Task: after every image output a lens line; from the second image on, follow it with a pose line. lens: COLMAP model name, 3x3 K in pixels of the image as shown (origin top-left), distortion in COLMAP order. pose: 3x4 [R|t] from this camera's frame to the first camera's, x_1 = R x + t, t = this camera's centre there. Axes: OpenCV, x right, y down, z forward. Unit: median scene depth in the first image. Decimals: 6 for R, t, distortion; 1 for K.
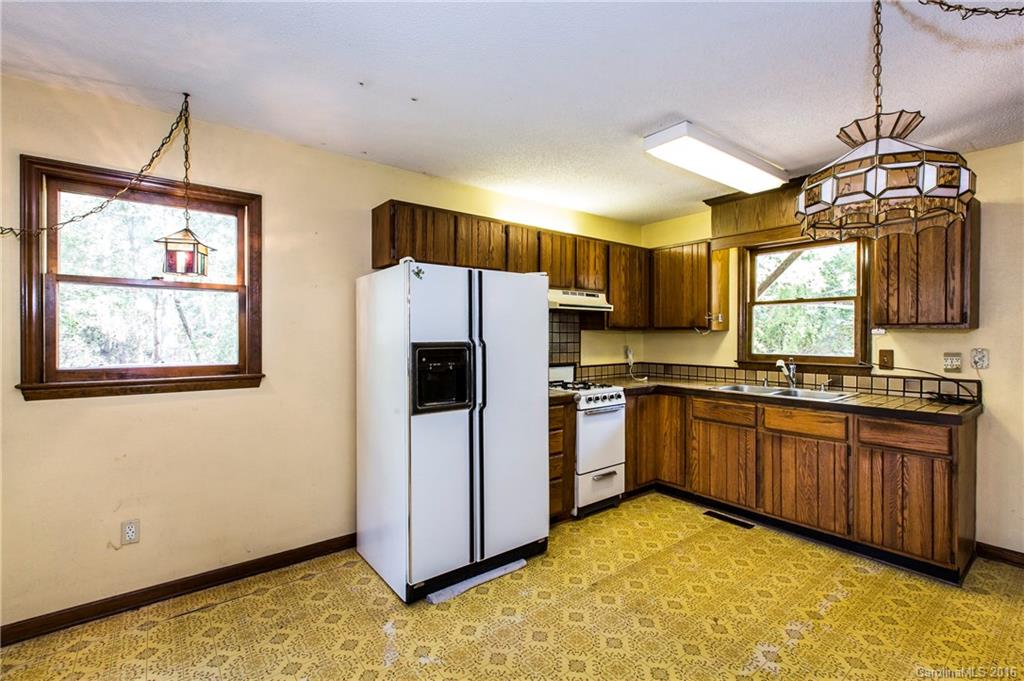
lens RADIAL K [[462.1, 0, 521.2], [0, 462.1, 337.7], [0, 0, 1]] dist [0.001578, 0.000834]
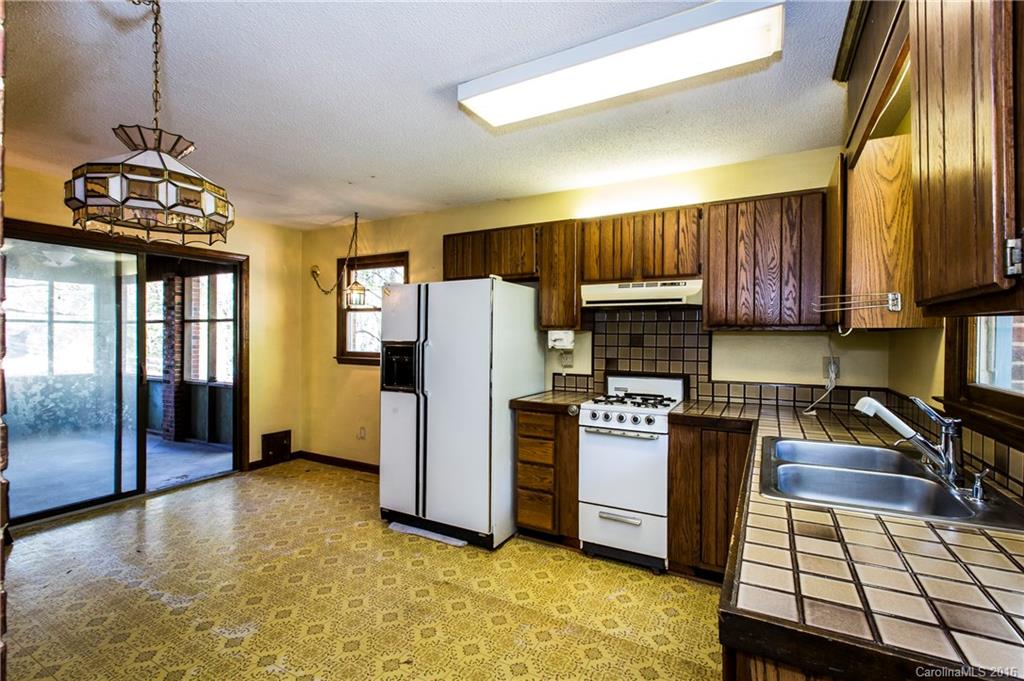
lens RADIAL K [[462.1, 0, 519.6], [0, 462.1, 336.3], [0, 0, 1]] dist [0.001578, 0.000834]
pose [[0.386998, -0.000069, -0.922081, 1.083560], [-0.011480, 0.999922, -0.004893, -0.001998], [0.922009, 0.012479, 0.386967, 0.704715]]
